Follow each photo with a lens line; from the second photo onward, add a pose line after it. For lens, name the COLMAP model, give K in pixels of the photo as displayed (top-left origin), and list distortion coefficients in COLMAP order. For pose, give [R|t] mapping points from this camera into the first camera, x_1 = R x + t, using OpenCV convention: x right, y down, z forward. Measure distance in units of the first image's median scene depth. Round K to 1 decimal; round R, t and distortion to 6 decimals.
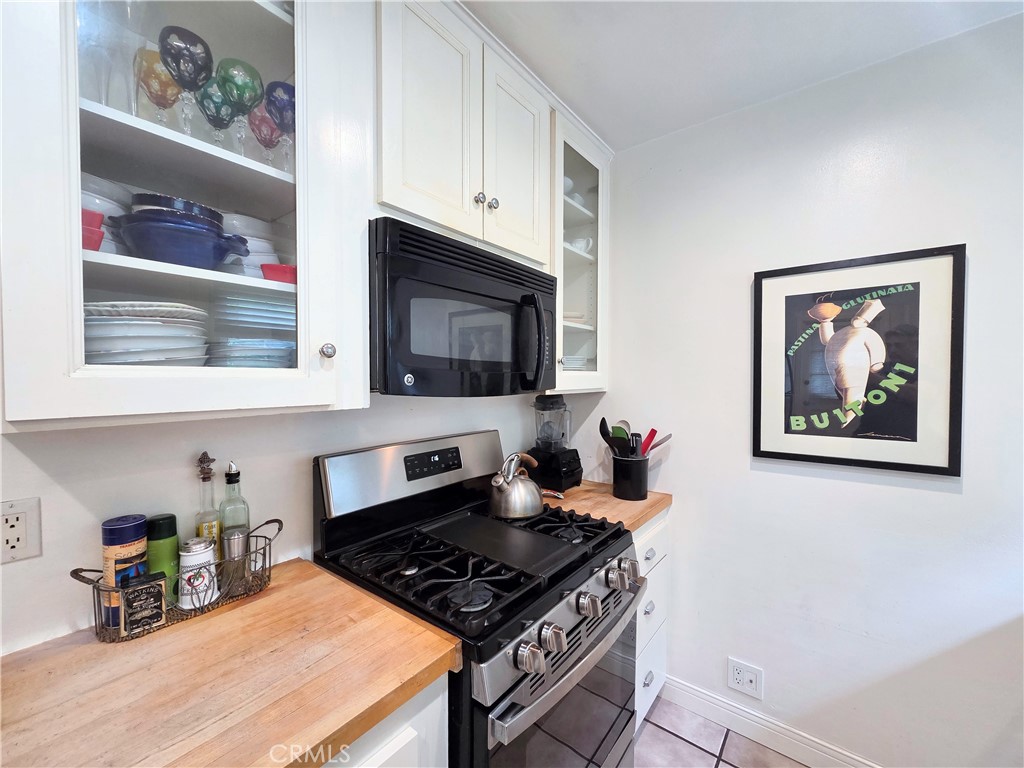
lens RADIAL K [[423.4, 0, 505.0], [0, 423.4, 386.5], [0, 0, 1]] dist [-0.001283, 0.002818]
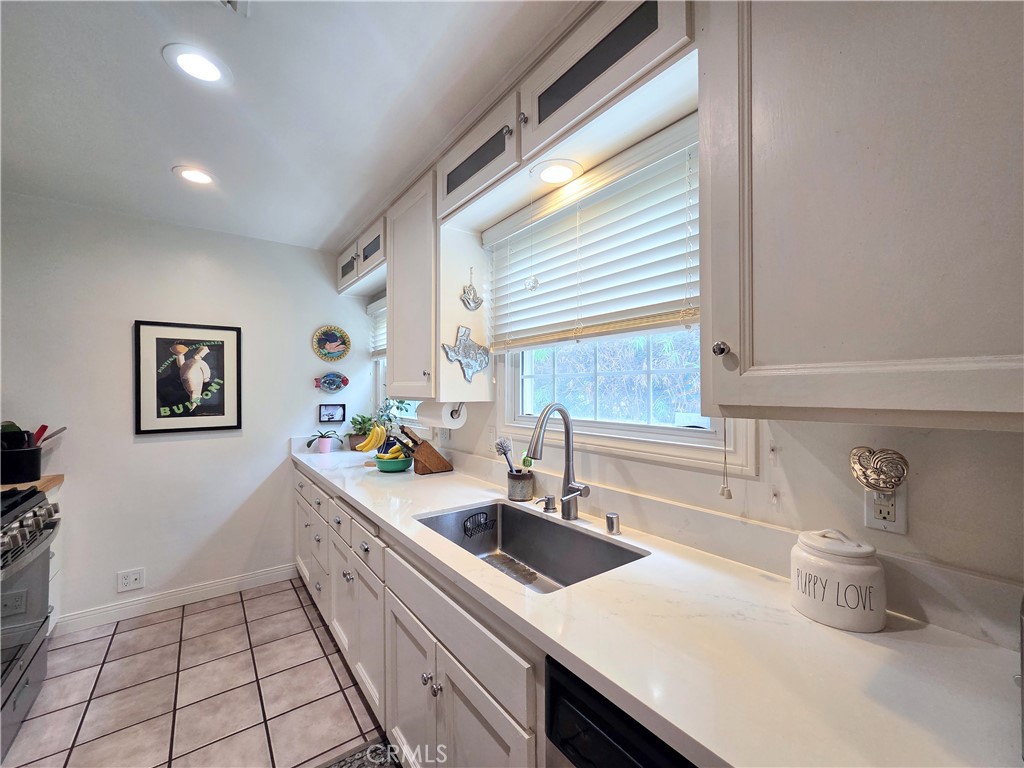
lens RADIAL K [[423.4, 0, 512.2], [0, 423.4, 387.6], [0, 0, 1]] dist [-0.001283, 0.002818]
pose [[0.264768, 0.003205, 0.964307, -0.648565], [0.026237, 0.999600, -0.010526, 0.047385], [-0.963955, 0.028087, 0.264578, -0.892118]]
